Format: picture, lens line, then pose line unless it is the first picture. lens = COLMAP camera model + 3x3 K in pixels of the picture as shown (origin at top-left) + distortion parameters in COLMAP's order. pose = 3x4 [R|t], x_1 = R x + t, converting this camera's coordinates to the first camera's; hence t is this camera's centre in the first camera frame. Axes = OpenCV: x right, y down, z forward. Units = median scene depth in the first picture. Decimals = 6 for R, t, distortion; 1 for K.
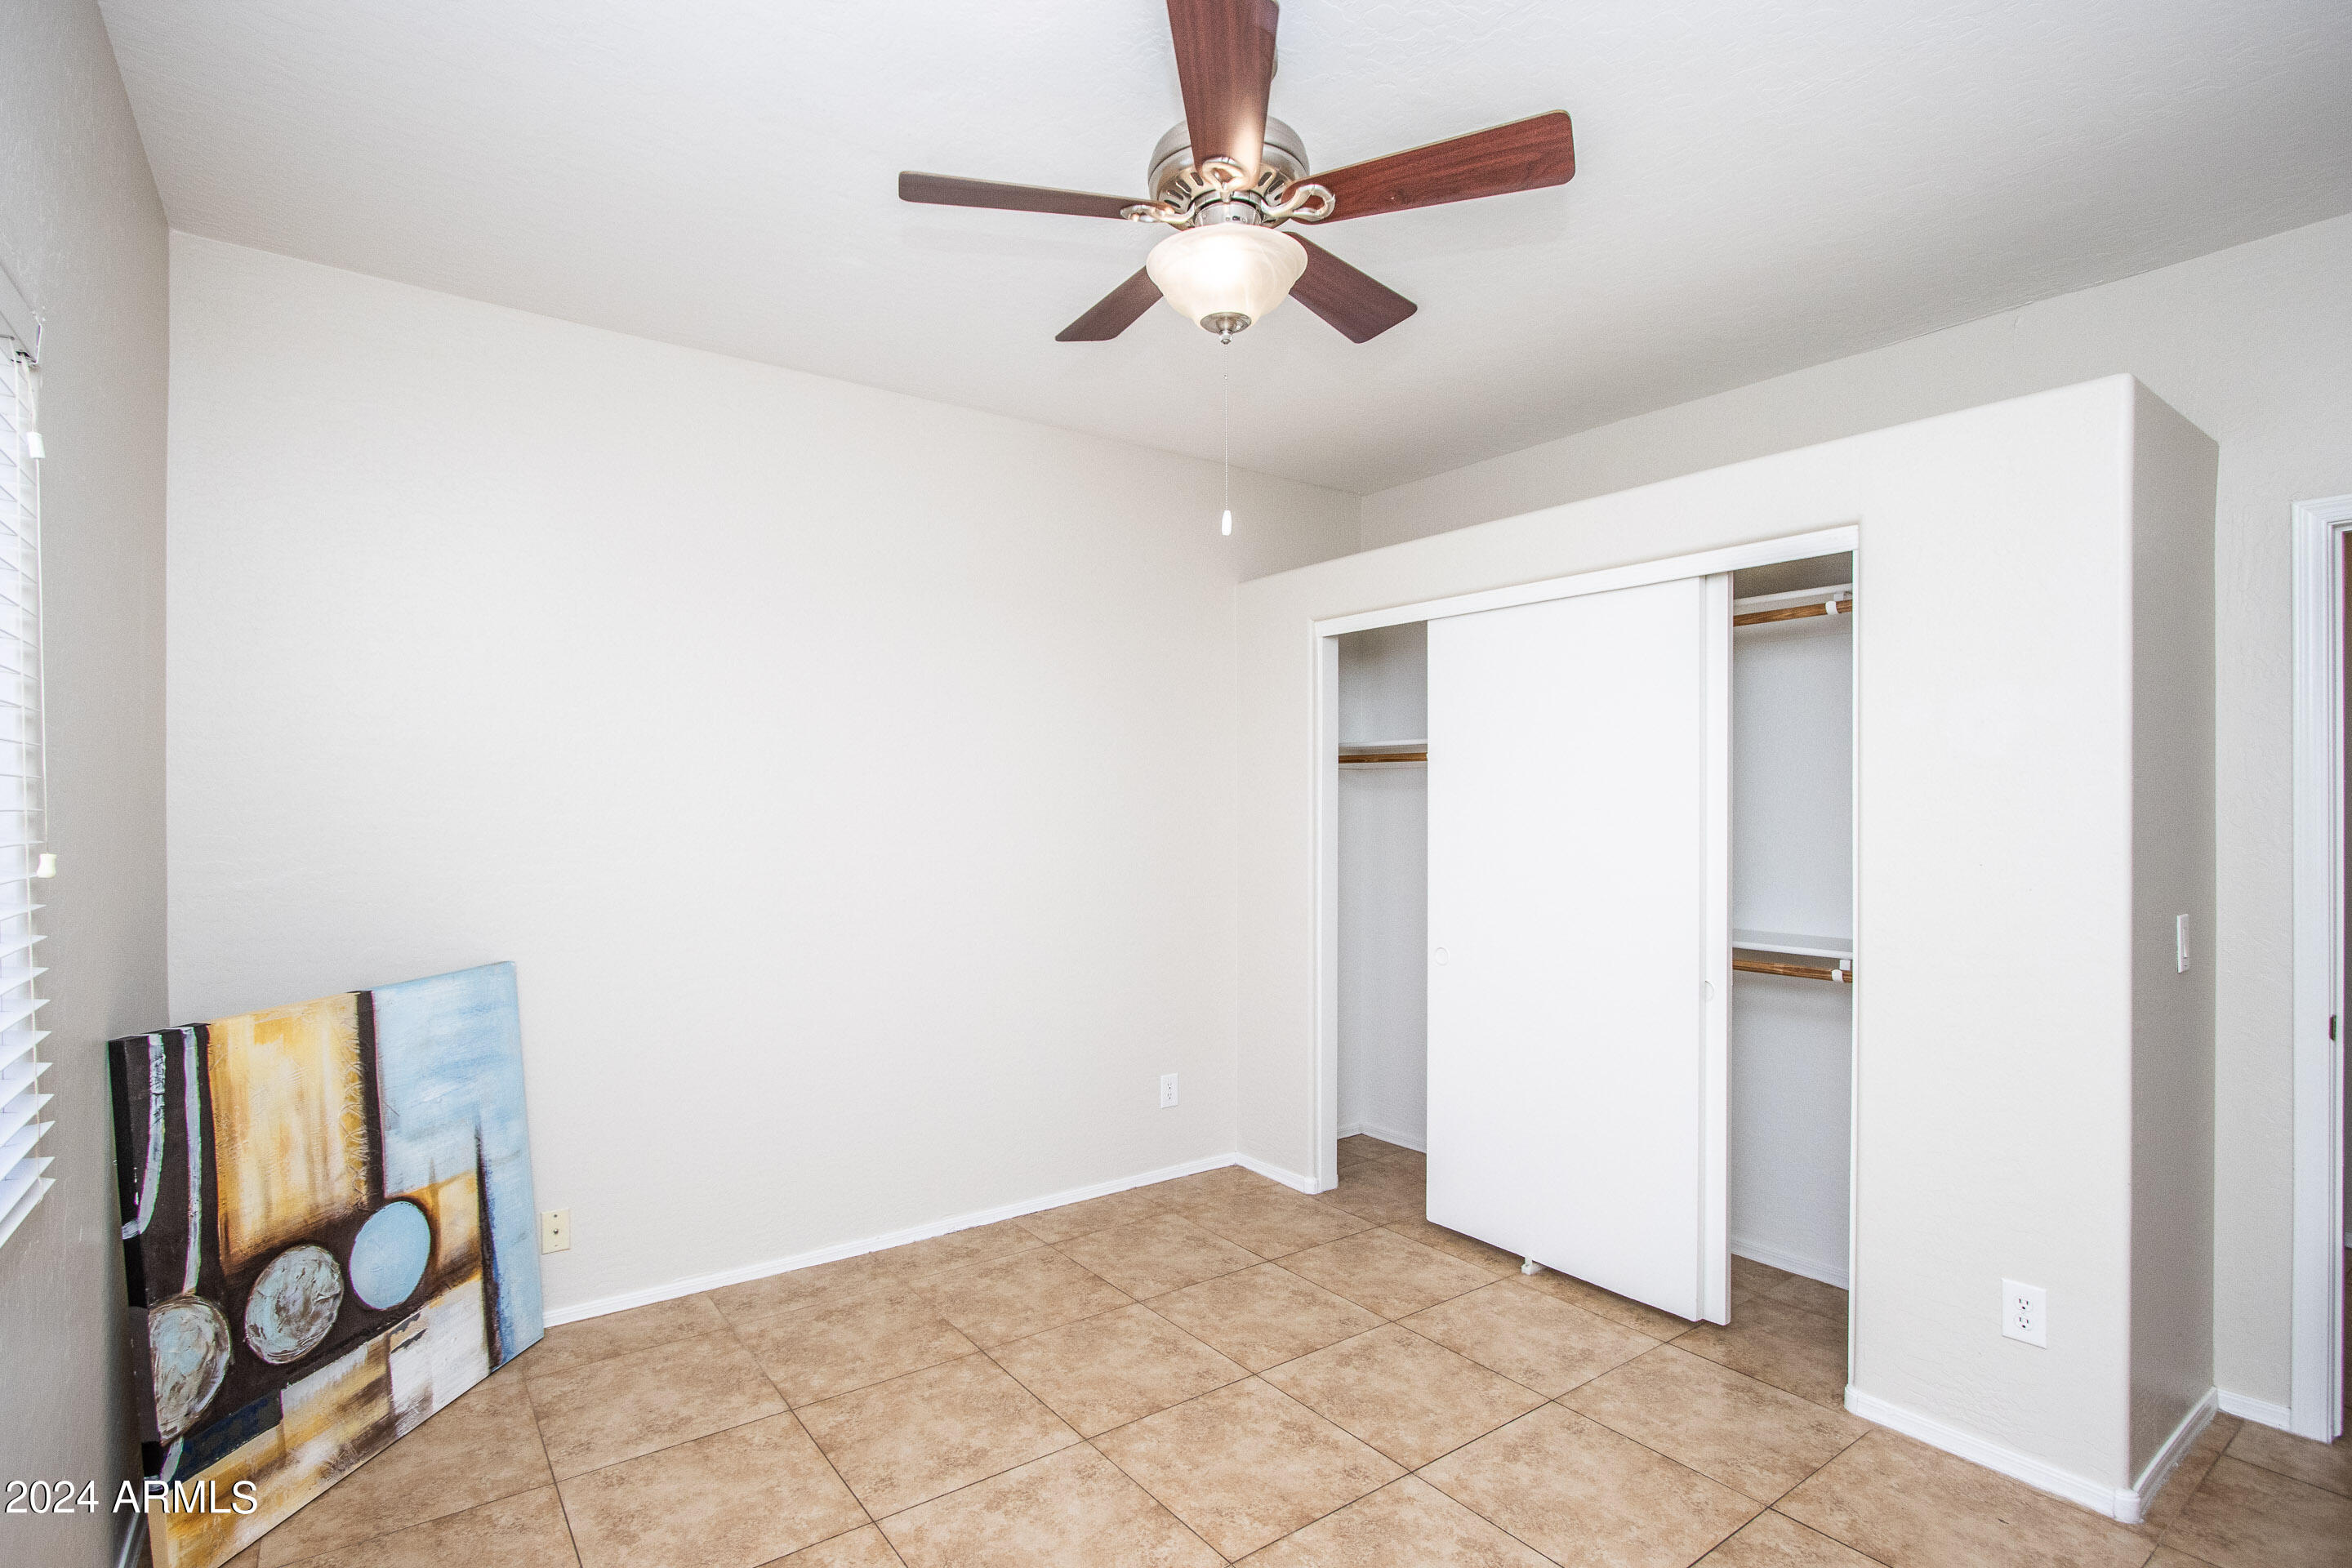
lens RADIAL K [[1131.4, 0, 1133.3], [0, 1131.4, 777.1], [0, 0, 1]] dist [-0.026919, 0.005707]
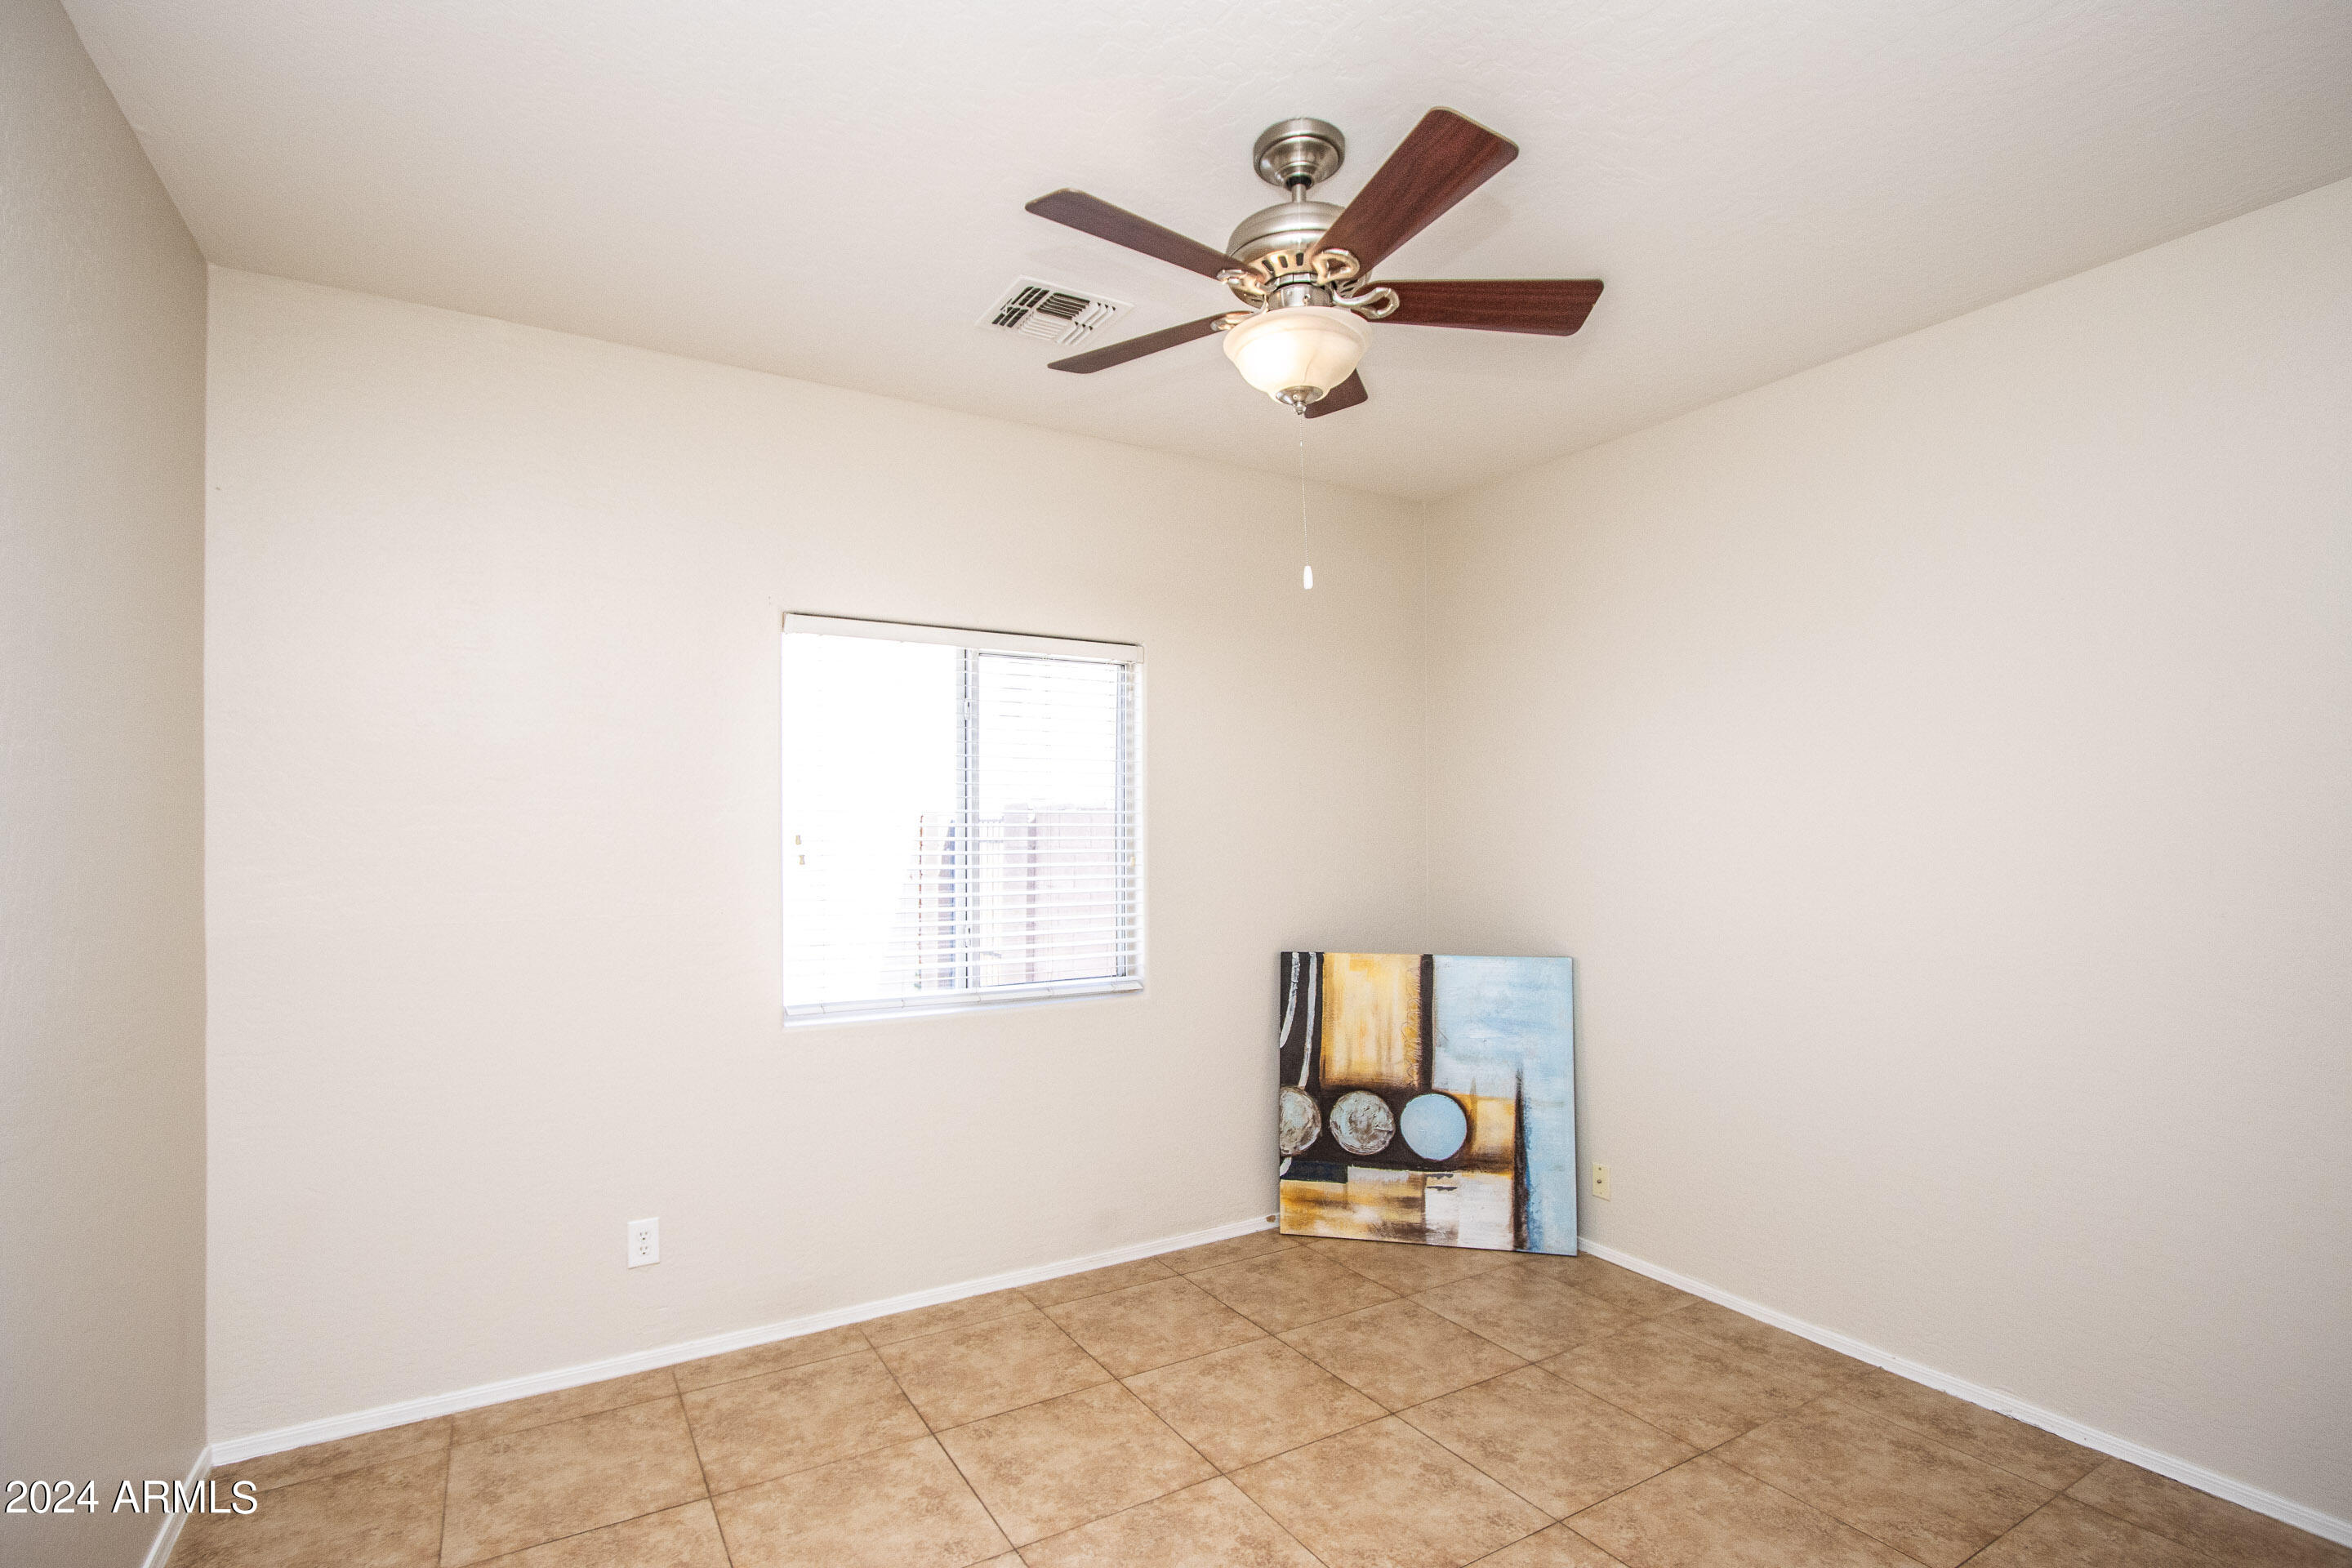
lens RADIAL K [[1131.4, 0, 1157.1], [0, 1131.4, 790.4], [0, 0, 1]] dist [-0.026919, 0.005707]
pose [[-0.108184, -0.035496, -0.993497, 0.976535], [0.026130, 0.998916, -0.038535, 0.011459], [0.993787, -0.030129, -0.107139, 0.819043]]
